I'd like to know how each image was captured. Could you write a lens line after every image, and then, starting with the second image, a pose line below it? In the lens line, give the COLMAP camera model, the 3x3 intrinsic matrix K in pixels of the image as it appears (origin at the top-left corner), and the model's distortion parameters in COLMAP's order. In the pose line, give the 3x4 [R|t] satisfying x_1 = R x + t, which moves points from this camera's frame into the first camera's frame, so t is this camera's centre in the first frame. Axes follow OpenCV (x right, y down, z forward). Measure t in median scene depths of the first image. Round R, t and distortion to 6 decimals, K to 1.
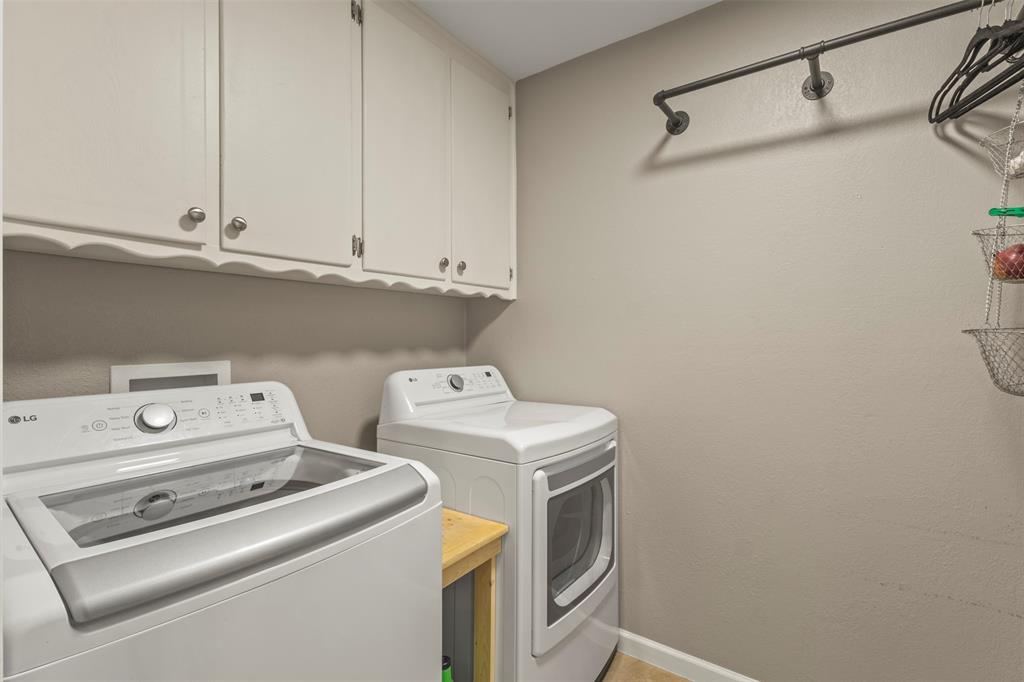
lens RADIAL K [[473.3, 0, 510.2], [0, 473.3, 339.2], [0, 0, 1]] dist [-0.001102, 0.000546]
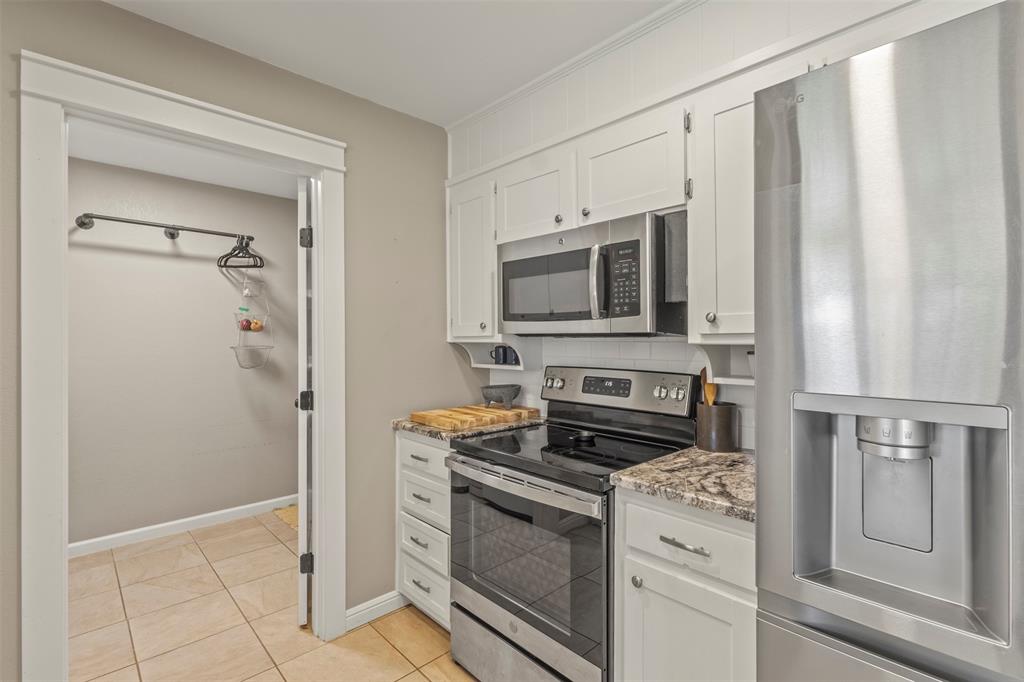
lens RADIAL K [[467.8, 0, 507.9], [0, 467.8, 337.5], [0, 0, 1]] dist [0.000002, -0.000118]
pose [[0.188348, 0.002709, 0.982099, -1.158917], [0.004322, 0.999984, -0.003587, -0.045983], [-0.982093, 0.004920, 0.188333, -0.907469]]
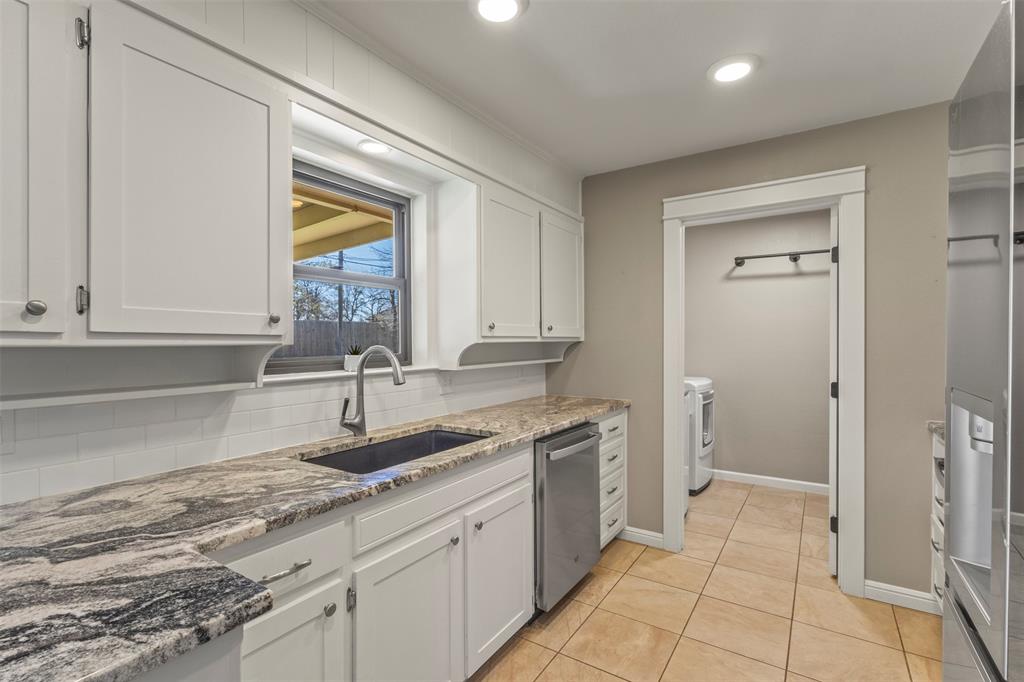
lens RADIAL K [[474.7, 0, 507.6], [0, 474.7, 345.3], [0, 0, 1]] dist [-0.001285, 0.000359]
pose [[0.999473, -0.001387, 0.032424, -1.130919], [0.001202, 0.999983, 0.005720, -0.038156], [-0.032431, -0.005678, 0.999458, -1.741275]]
